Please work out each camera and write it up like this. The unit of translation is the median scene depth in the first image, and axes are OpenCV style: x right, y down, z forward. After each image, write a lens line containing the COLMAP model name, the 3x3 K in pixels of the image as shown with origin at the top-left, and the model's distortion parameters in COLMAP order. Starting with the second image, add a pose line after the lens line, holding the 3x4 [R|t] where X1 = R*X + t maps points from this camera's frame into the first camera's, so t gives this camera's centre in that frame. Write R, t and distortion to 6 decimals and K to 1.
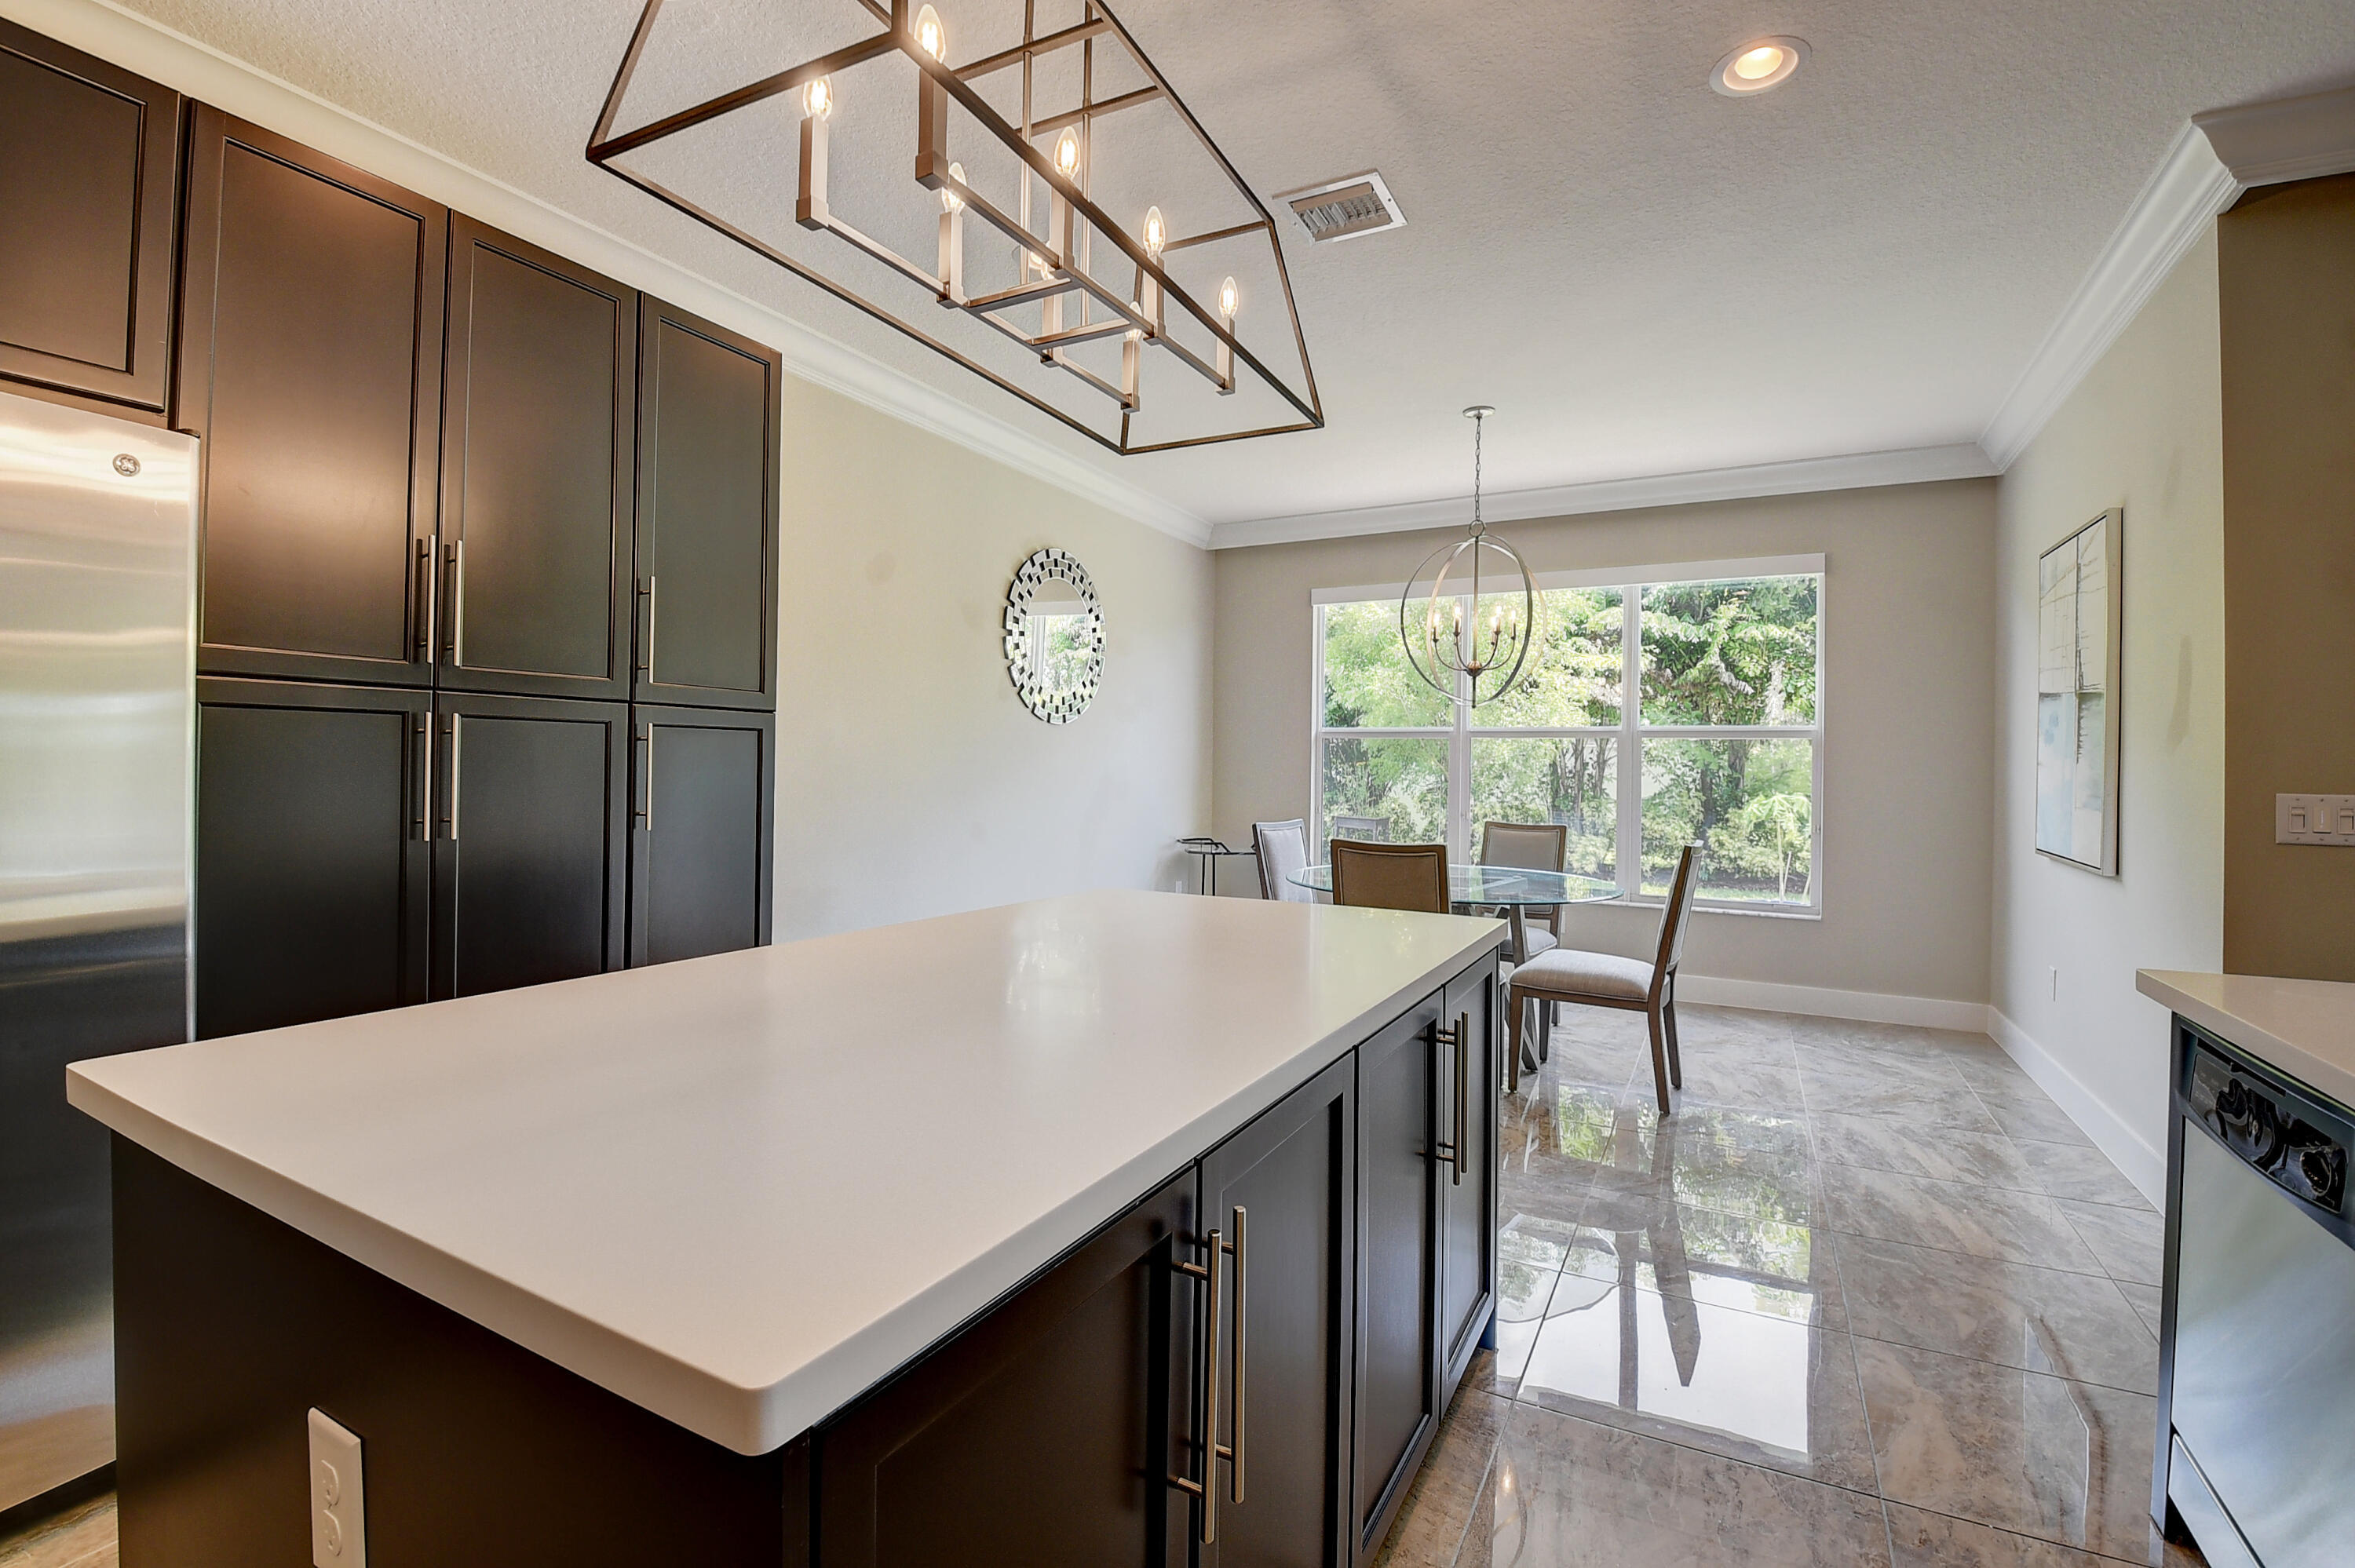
lens RADIAL K [[1038.9, 0, 1162.2], [0, 1038.9, 752.6], [0, 0, 1]] dist [0.023001, -0.039276]
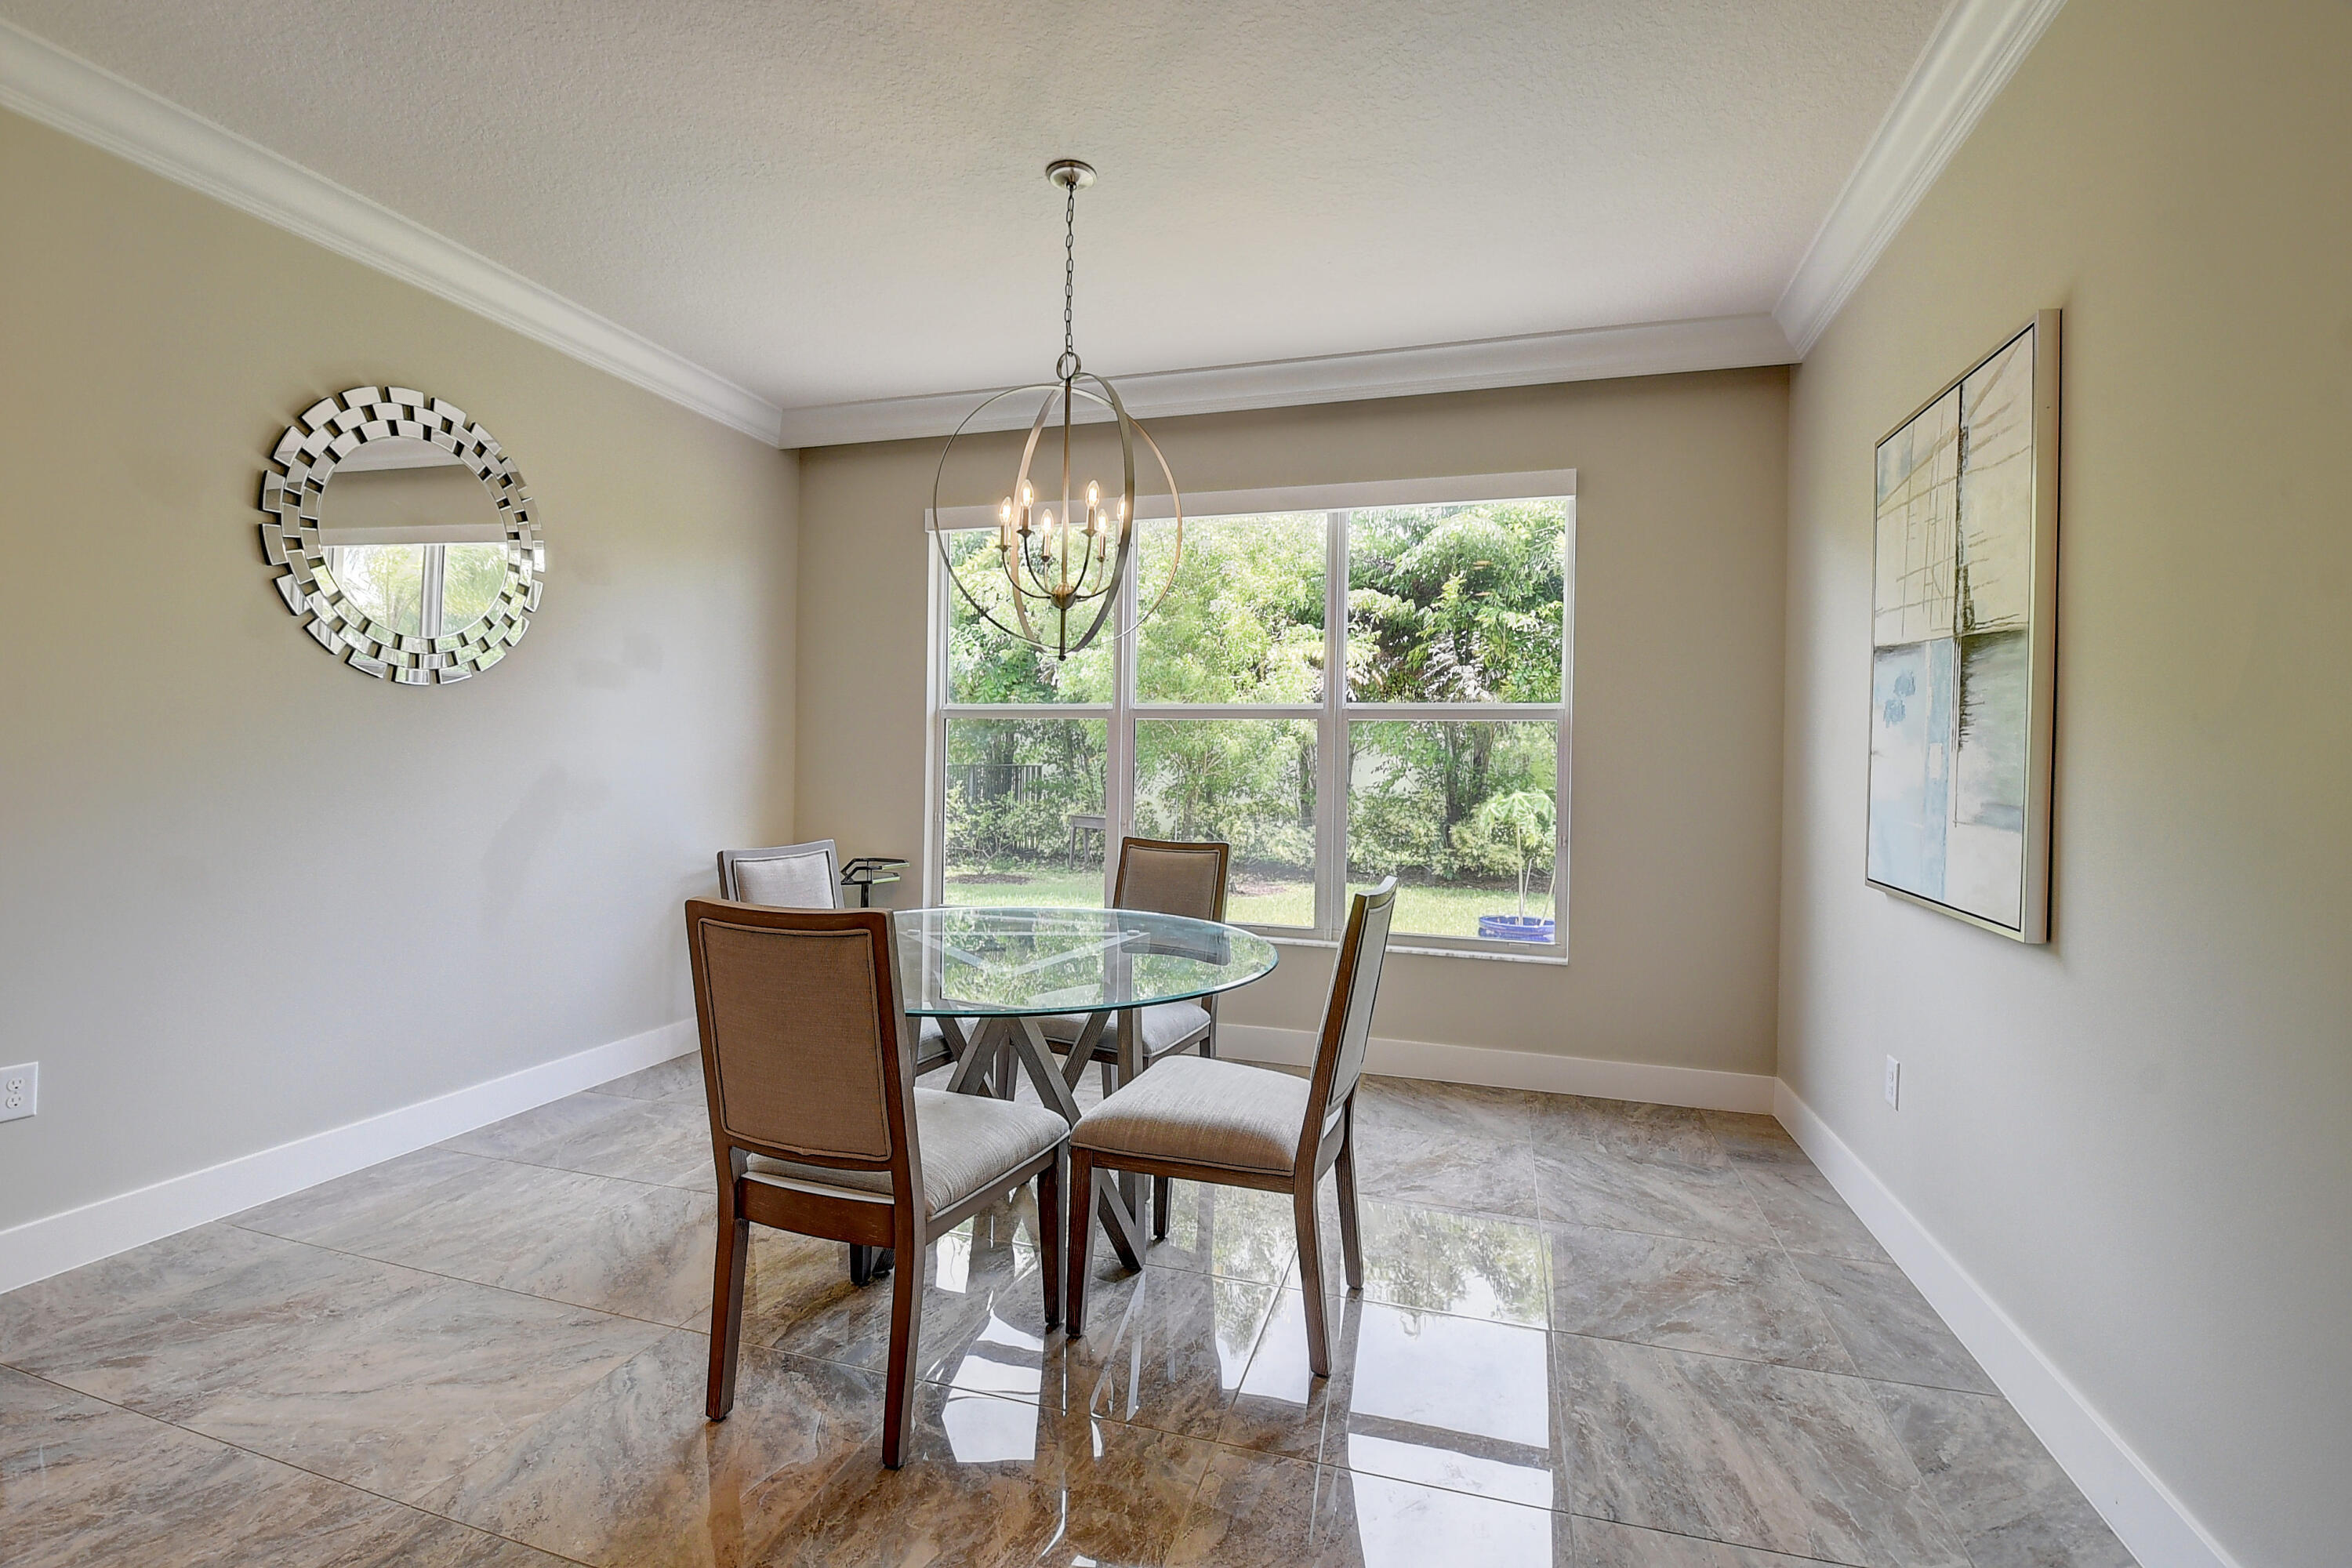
lens RADIAL K [[1037.7, 0, 1160.7], [0, 1037.7, 752.6], [0, 0, 1]] dist [0.023001, -0.039276]
pose [[0.980126, 0.002557, 0.198357, 0.209631], [-0.003698, 0.999979, 0.005379, 0.007132], [-0.198339, -0.006005, 0.980115, 0.346035]]
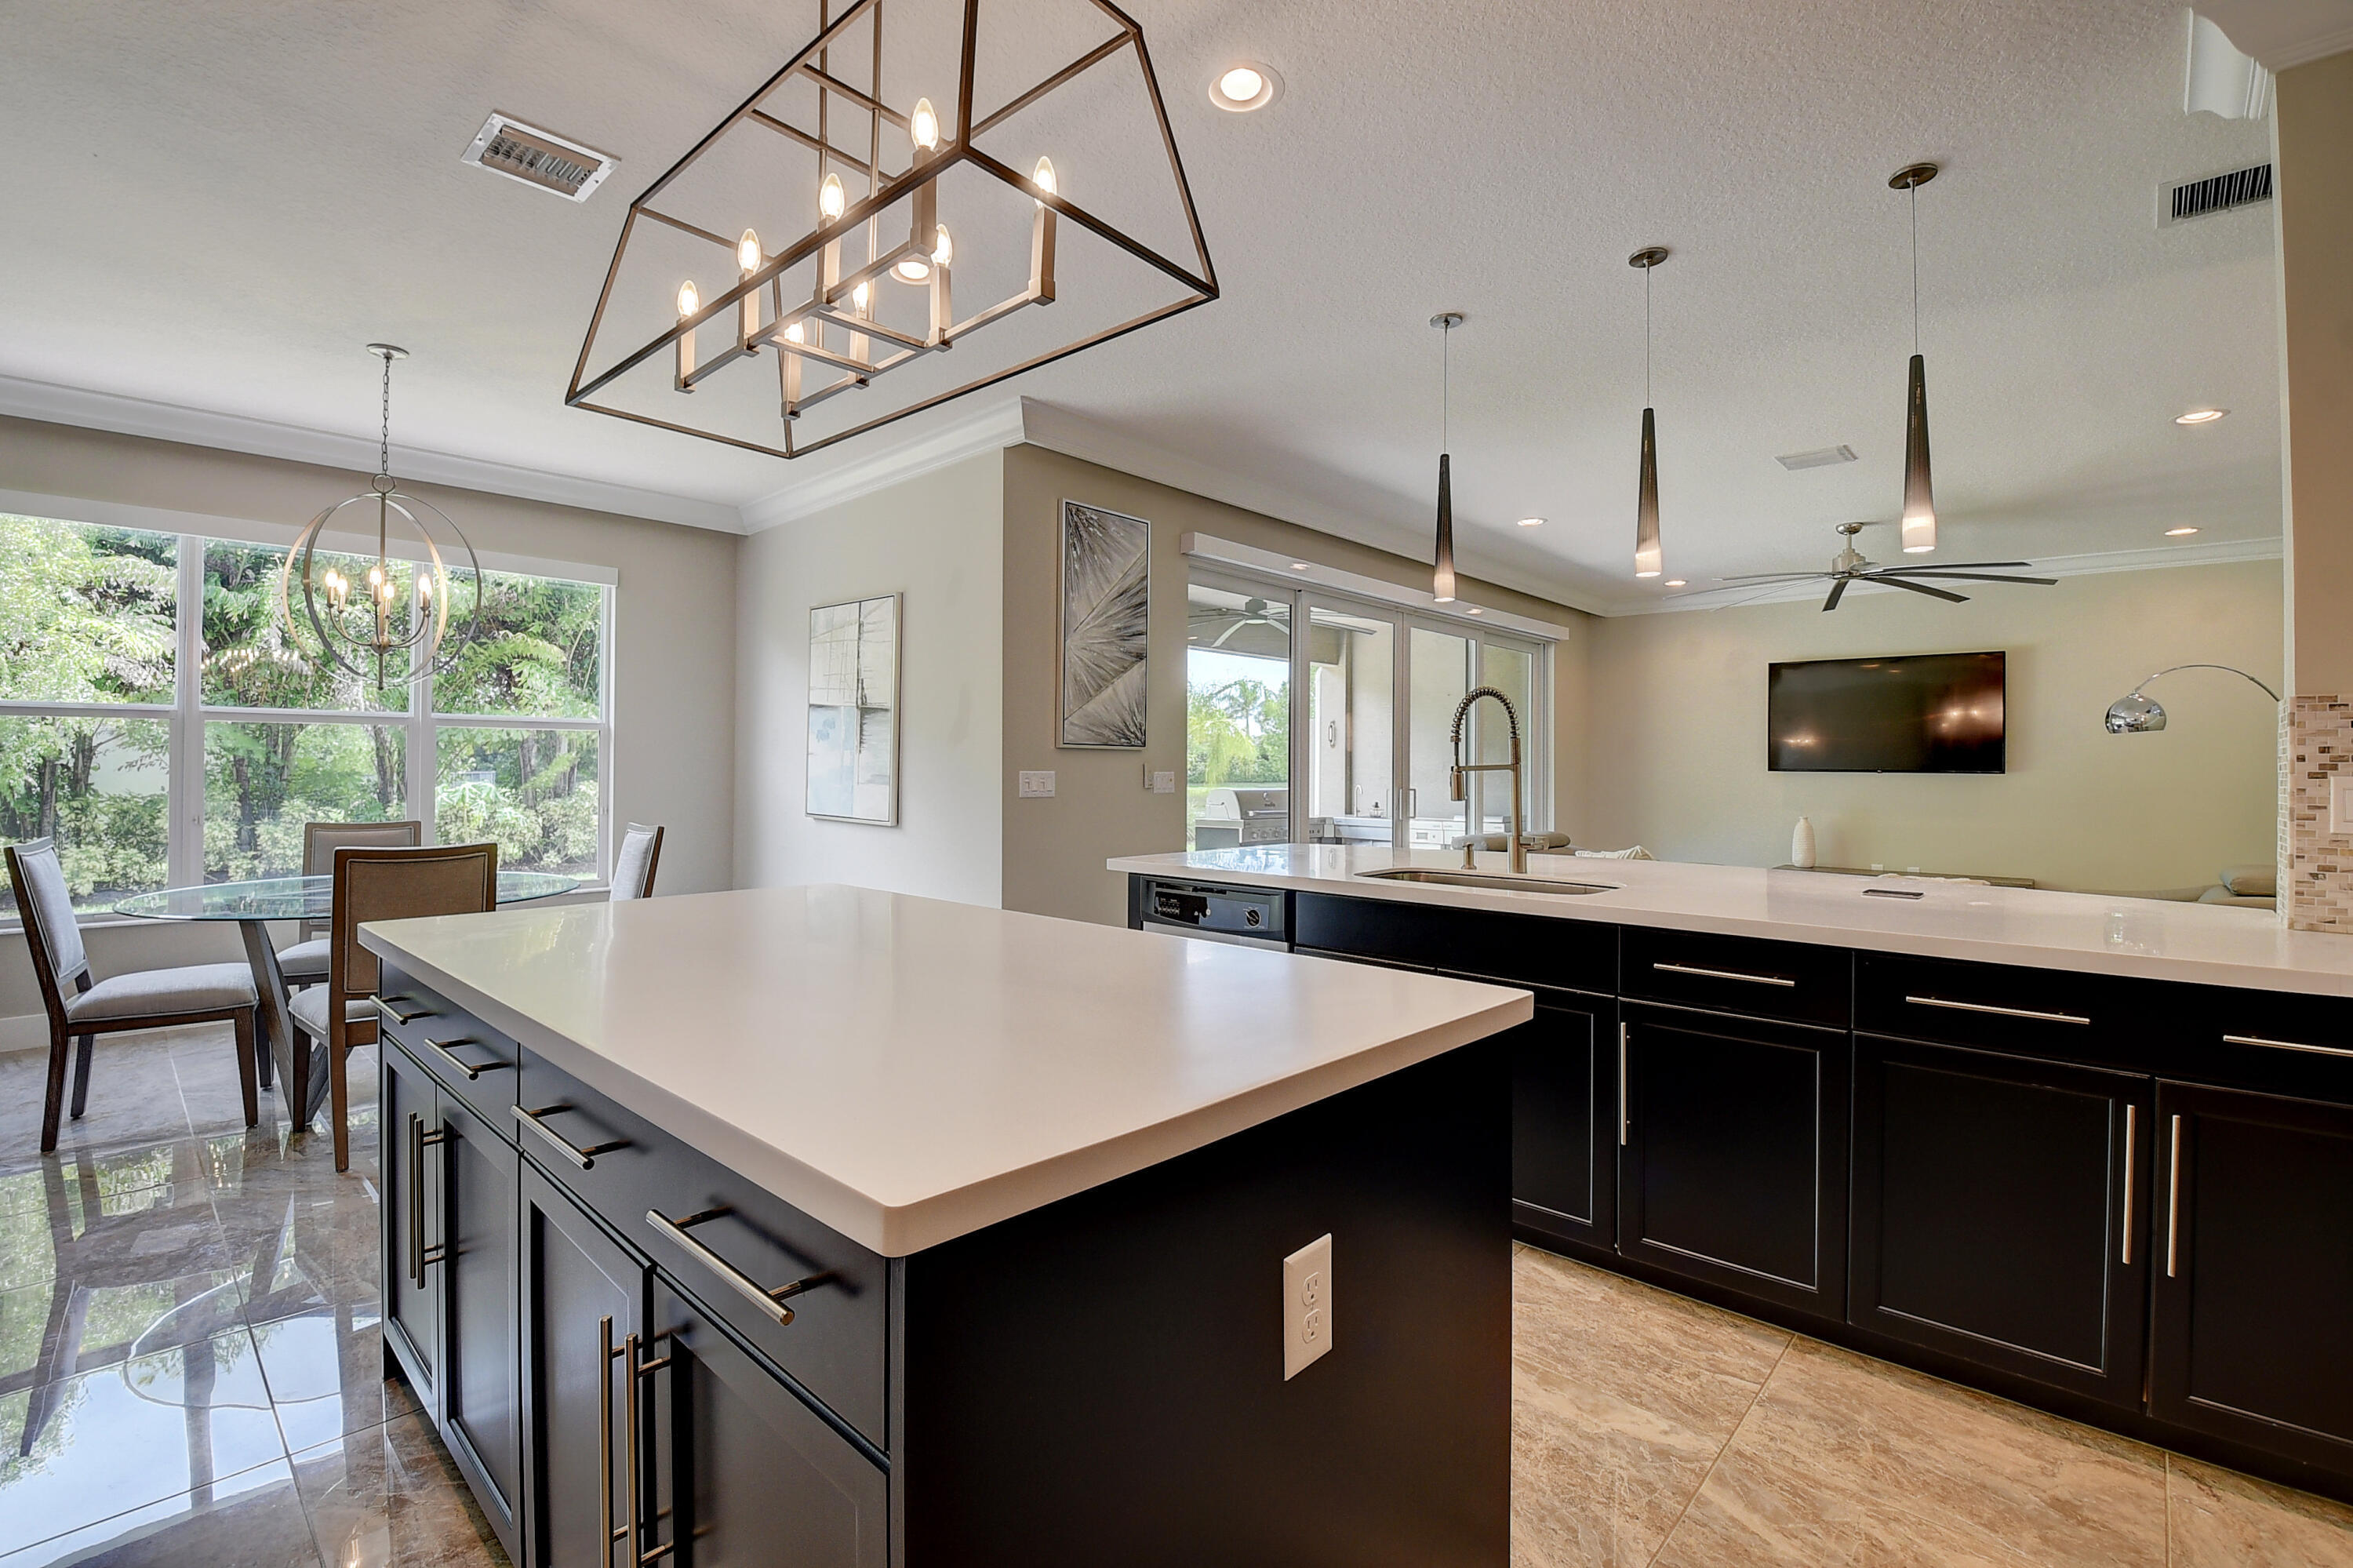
lens RADIAL K [[1038.2, 0, 1161.2], [0, 1038.2, 752.6], [0, 0, 1]] dist [0.023001, -0.039276]
pose [[0.255182, -0.000360, 0.966893, -0.332645], [-0.012197, 0.999919, 0.003591, -0.001360], [-0.966816, -0.012710, 0.255157, 0.132868]]
